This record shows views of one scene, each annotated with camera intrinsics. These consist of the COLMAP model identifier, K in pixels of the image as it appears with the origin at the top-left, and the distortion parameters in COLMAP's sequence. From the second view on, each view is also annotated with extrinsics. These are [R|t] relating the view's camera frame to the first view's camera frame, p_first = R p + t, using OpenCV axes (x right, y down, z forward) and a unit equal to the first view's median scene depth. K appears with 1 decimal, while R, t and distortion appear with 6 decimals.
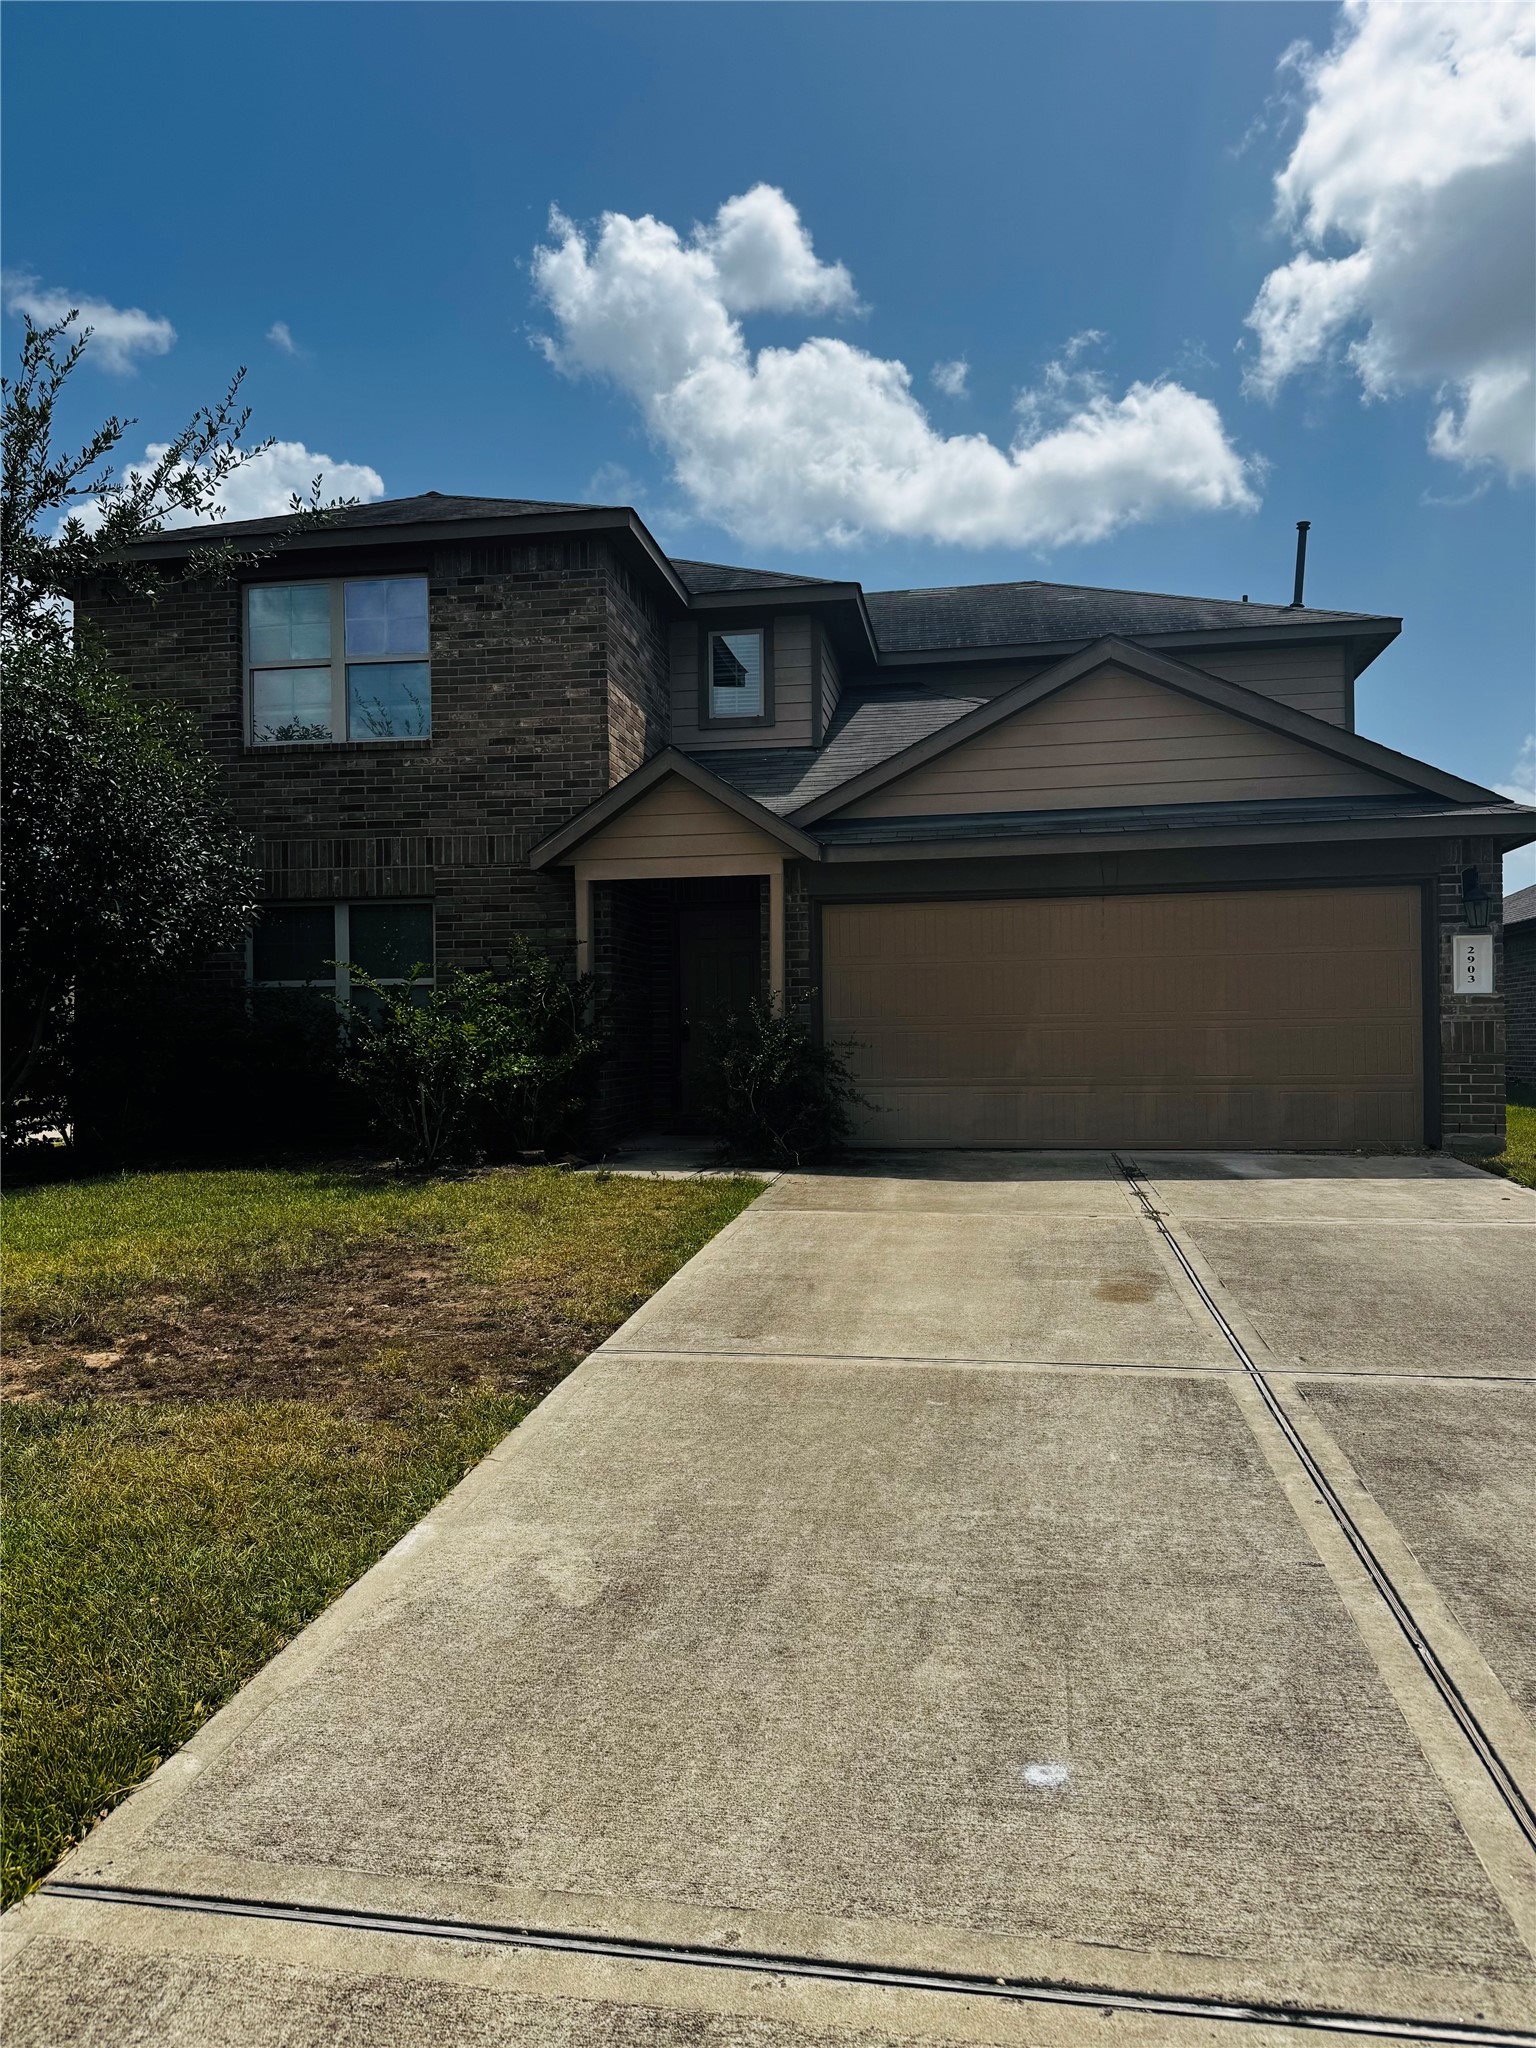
lens RADIAL K [[1419.3, 0, 766.8], [0, 1419.3, 1002.9], [0, 0, 1]] dist [0.057596, -0.064408]
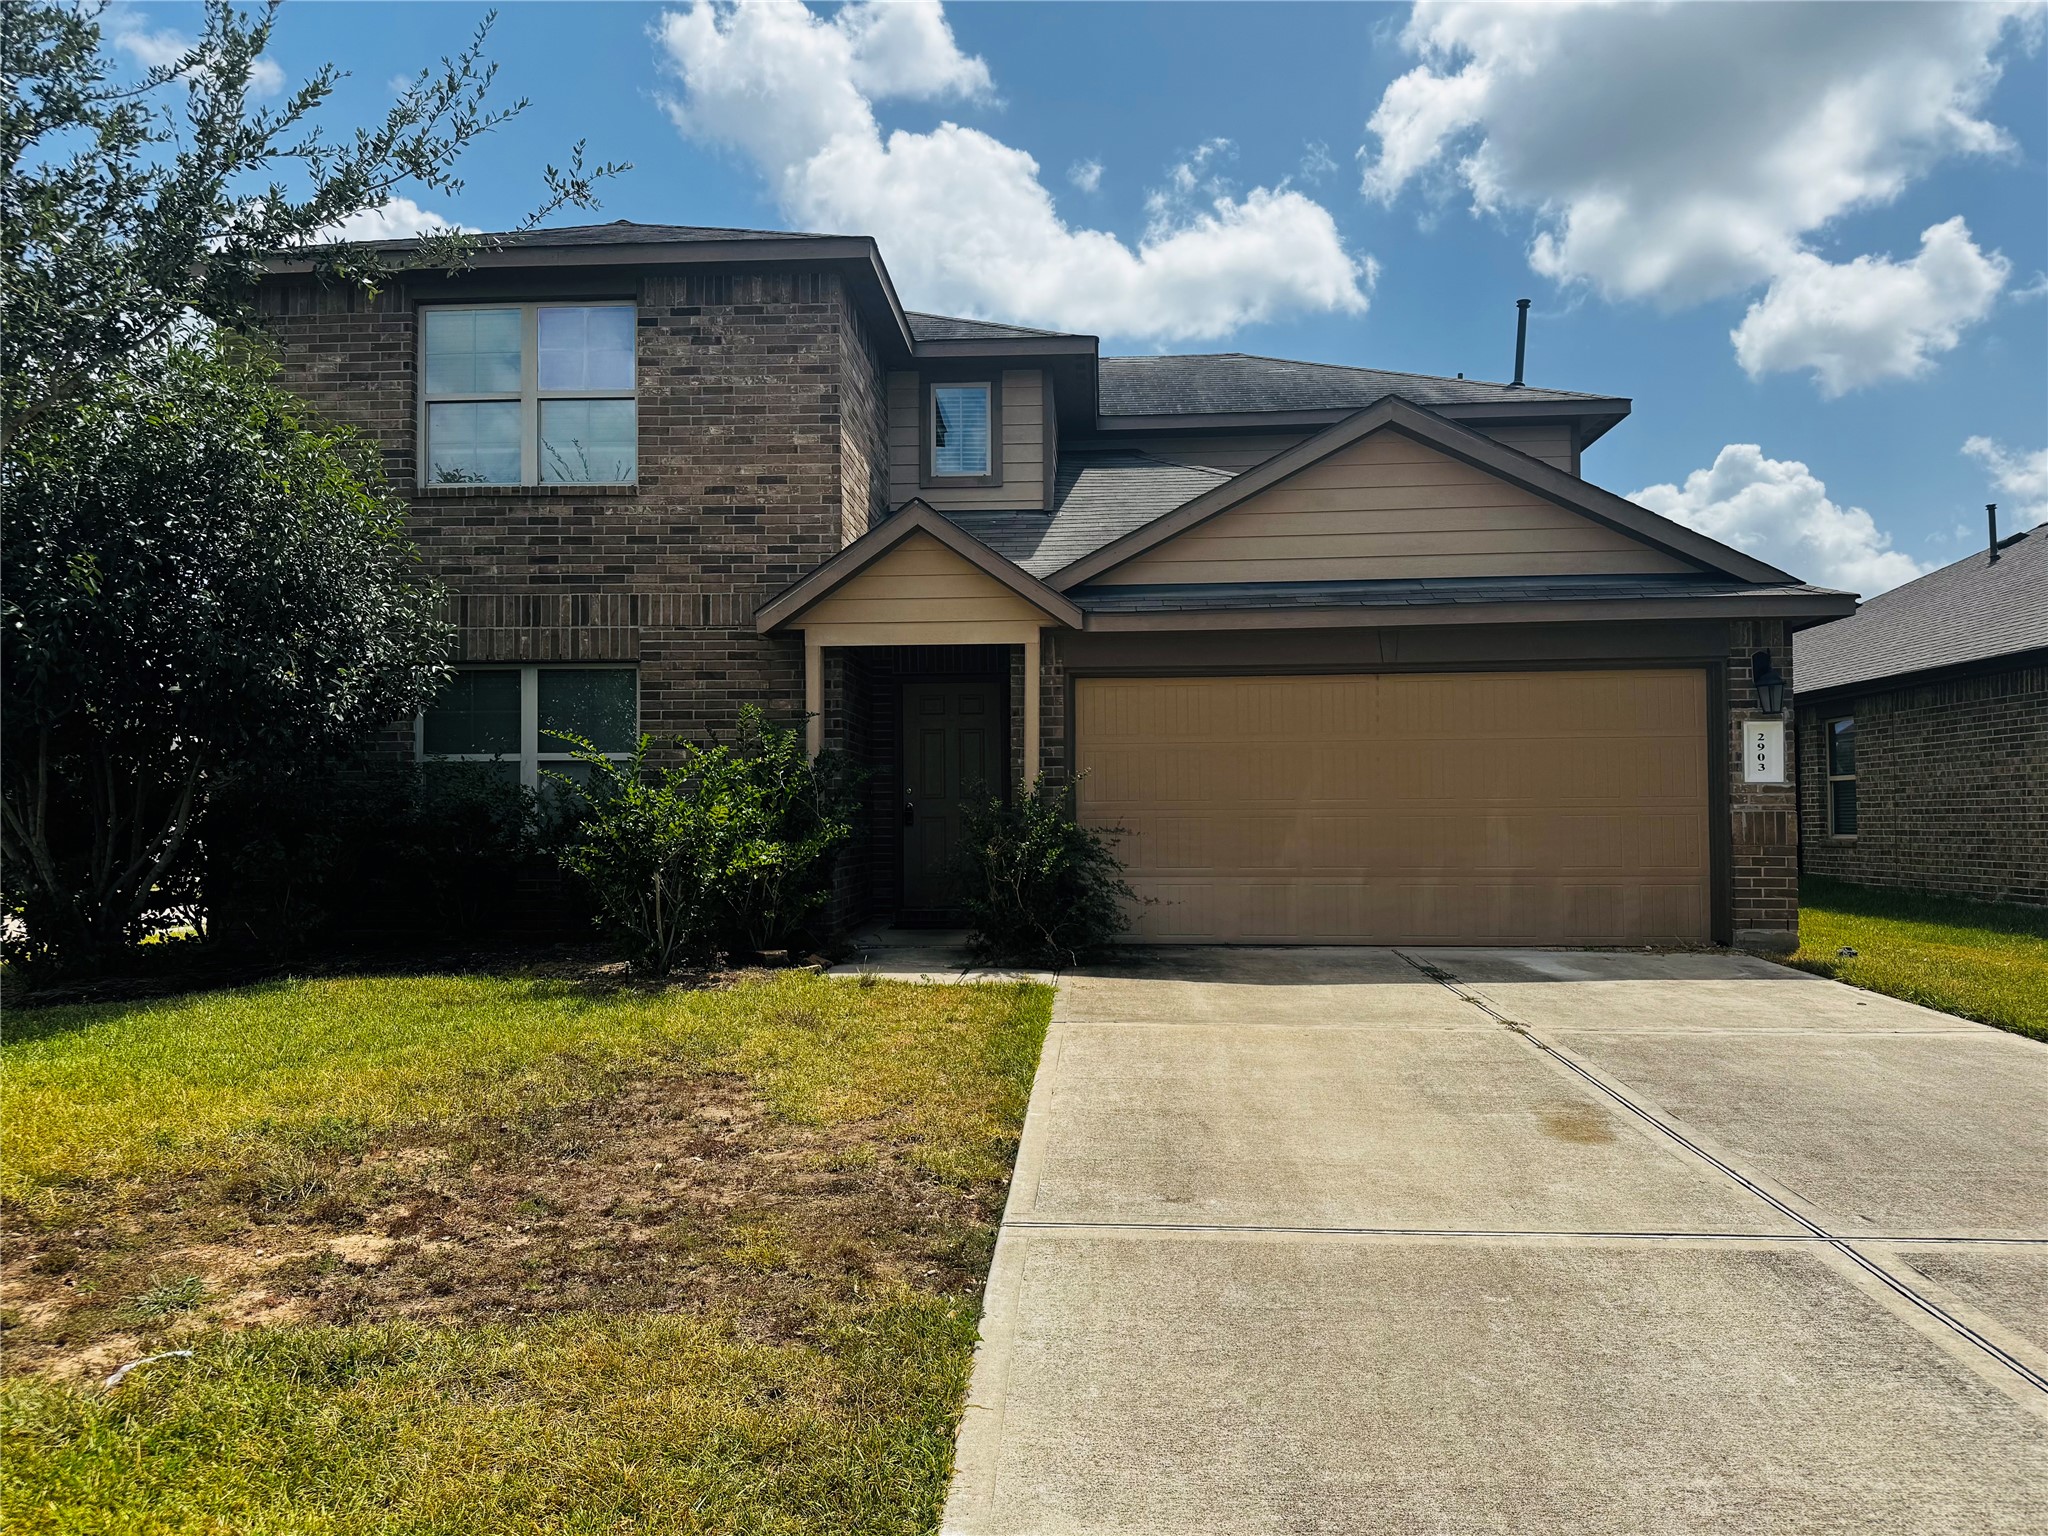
lens RADIAL K [[1419.3, 0, 1023.8], [0, 1419.3, 762.9], [0, 0, 1]] dist [0.057596, -0.064408]
pose [[0.994899, 0.011477, 0.100224, -0.090217], [-0.009812, 0.999806, -0.017090, 0.001525], [-0.100401, 0.016020, 0.994818, 0.097667]]
